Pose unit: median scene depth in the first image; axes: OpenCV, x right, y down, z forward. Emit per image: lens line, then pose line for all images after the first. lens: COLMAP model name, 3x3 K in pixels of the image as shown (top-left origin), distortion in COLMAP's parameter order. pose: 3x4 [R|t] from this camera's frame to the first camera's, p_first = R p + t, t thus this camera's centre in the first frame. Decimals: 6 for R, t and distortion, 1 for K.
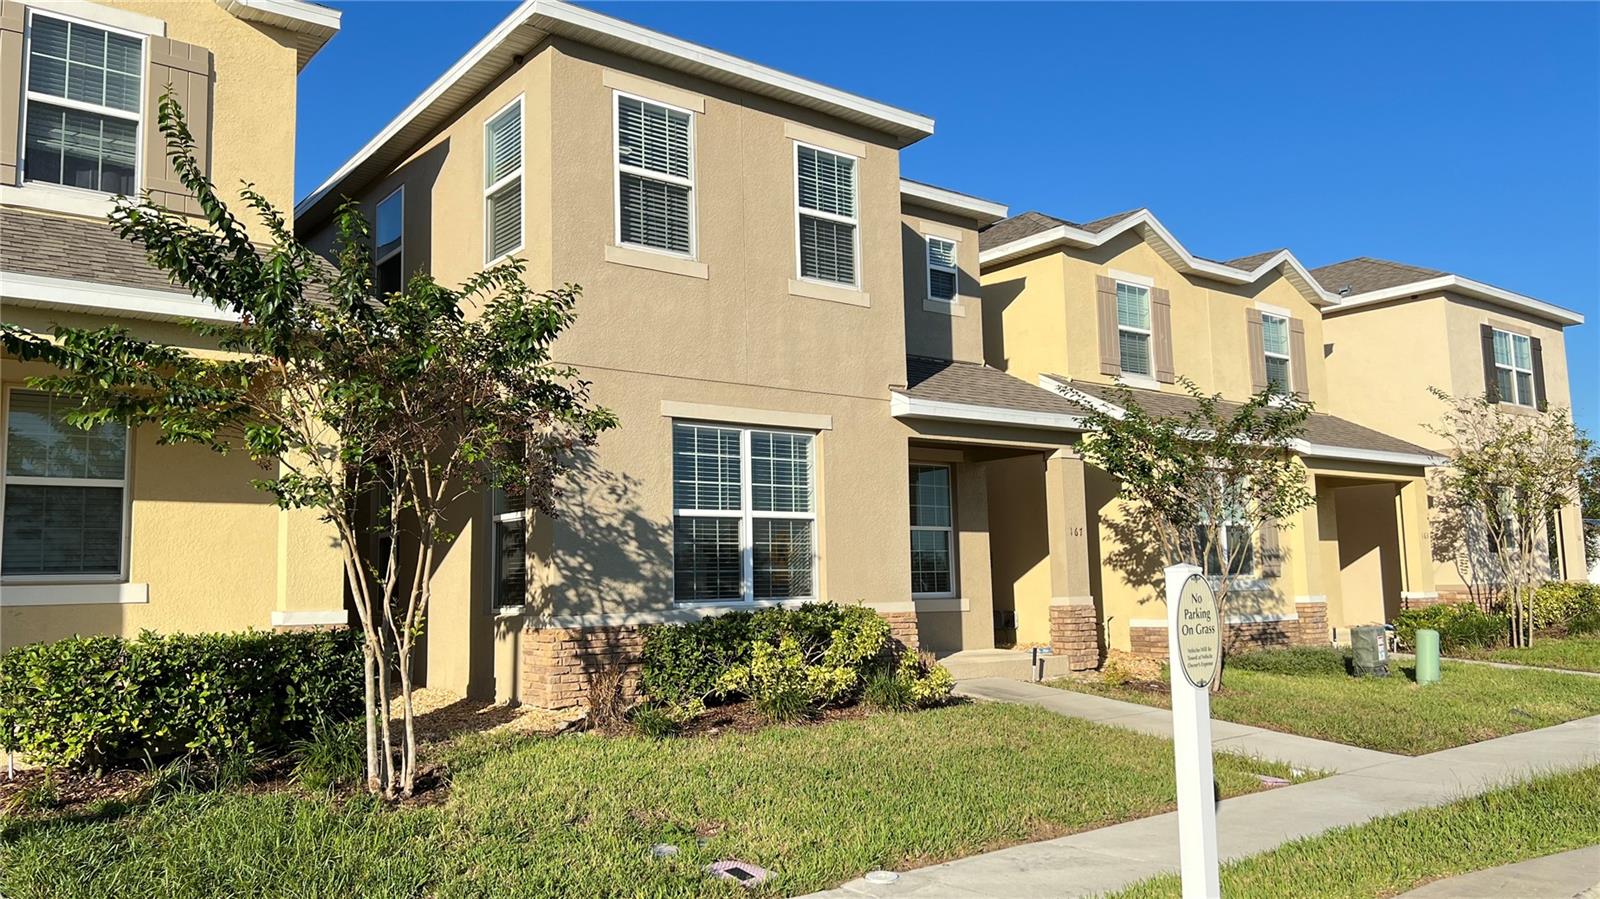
lens RADIAL K [[1186.5, 0, 796.9], [0, 1186.5, 454.5], [0, 0, 1]] dist [0.025451, -0.025296]
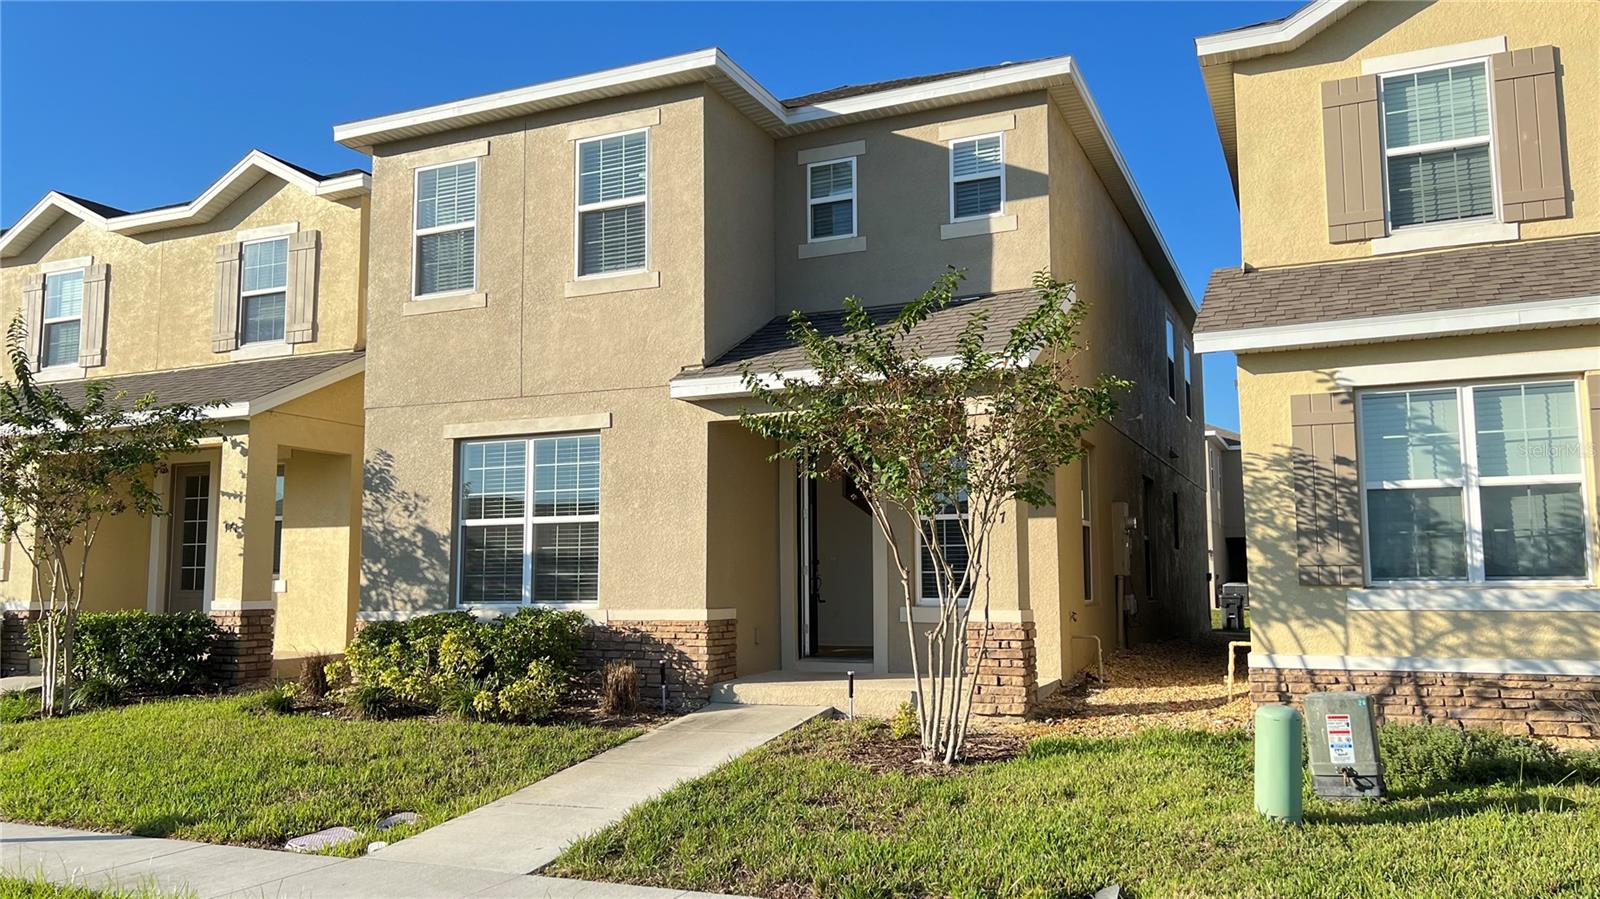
lens RADIAL K [[1186.5, 0, 811.1], [0, 1186.5, 460.8], [0, 0, 1]] dist [0.025451, -0.025296]
pose [[0.476388, -0.072008, -0.876281, 1.010079], [0.095976, 0.994944, -0.029583, 0.053388], [0.873981, -0.070009, 0.480891, 0.724303]]
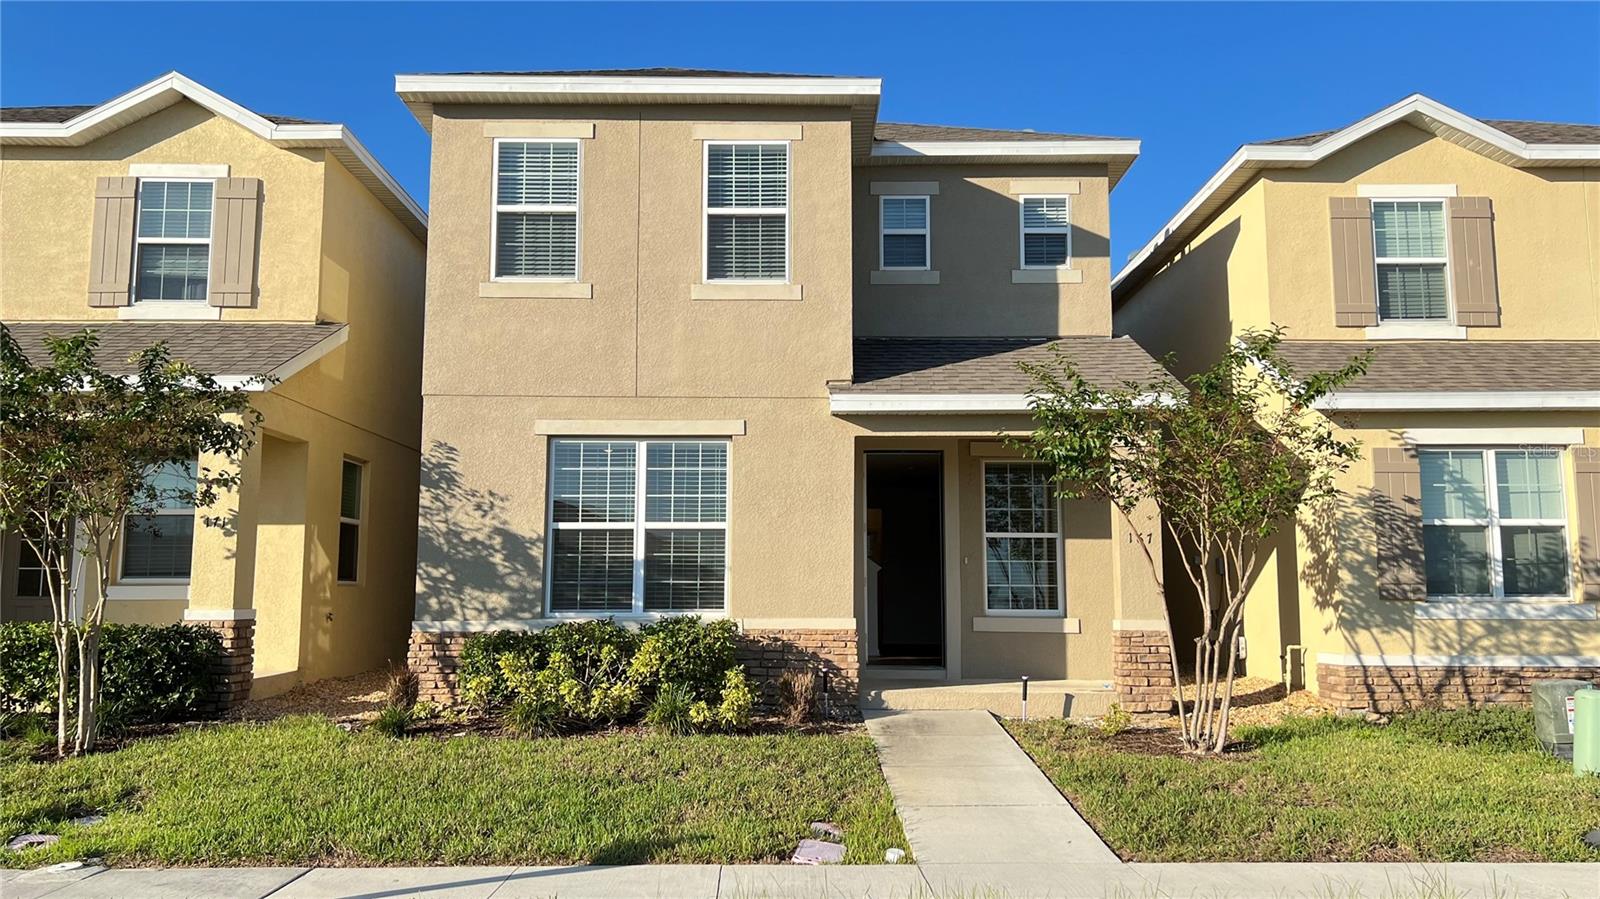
lens RADIAL K [[1186.5, 0, 814.8], [0, 1186.5, 453.0], [0, 0, 1]] dist [0.025451, -0.025296]
pose [[0.791096, -0.051288, -0.609538, 0.697981], [0.050320, 0.998558, -0.018714, 0.015302], [0.609619, -0.015867, 0.792536, 0.299494]]
